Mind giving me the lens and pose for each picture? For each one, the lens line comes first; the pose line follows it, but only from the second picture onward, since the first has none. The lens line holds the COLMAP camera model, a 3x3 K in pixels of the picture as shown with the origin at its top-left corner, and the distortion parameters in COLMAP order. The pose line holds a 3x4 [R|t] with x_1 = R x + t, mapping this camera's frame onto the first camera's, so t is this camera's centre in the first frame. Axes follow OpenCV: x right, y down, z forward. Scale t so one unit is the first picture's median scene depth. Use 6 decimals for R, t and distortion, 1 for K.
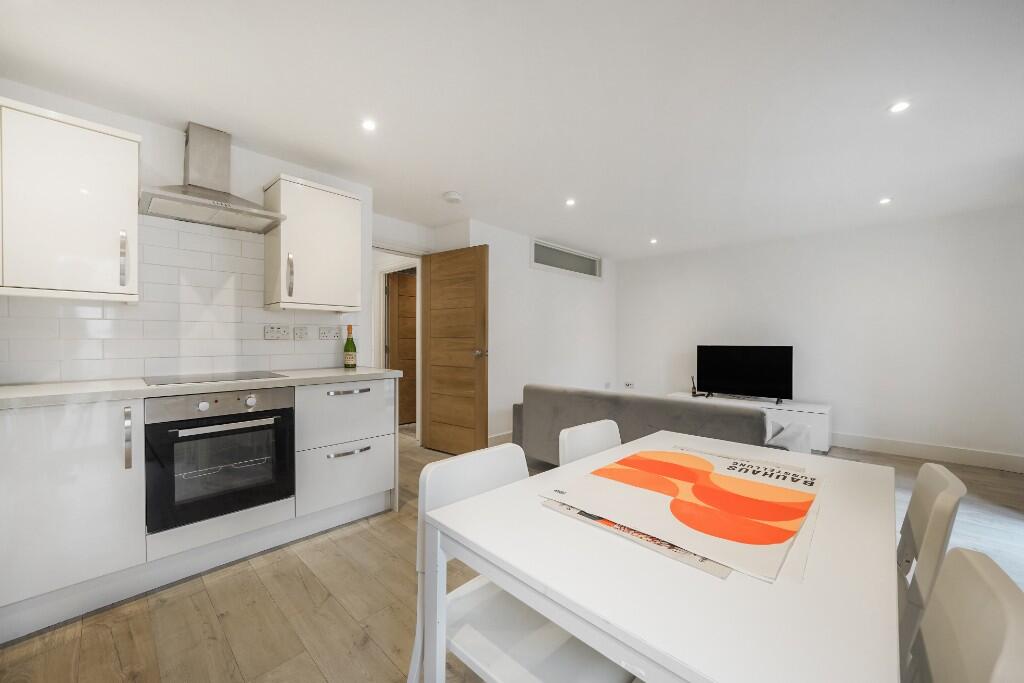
lens RADIAL K [[388.5, 0, 504.8], [0, 388.5, 343.2], [0, 0, 1]] dist [-0.000152, -0.000006]
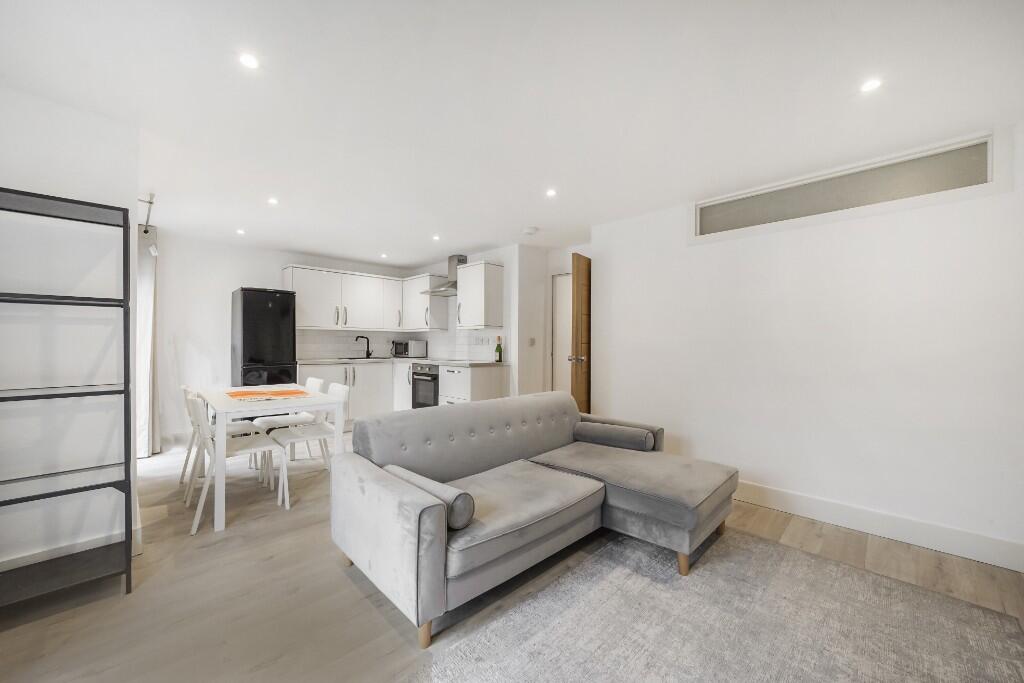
lens RADIAL K [[388.5, 0, 504.8], [0, 388.5, 343.2], [0, 0, 1]] dist [-0.000152, -0.000006]
pose [[-0.029224, -0.006420, -0.999552, 1.493168], [-0.016750, 0.999842, -0.005933, -0.007495], [0.999433, 0.016569, -0.029327, 1.284682]]
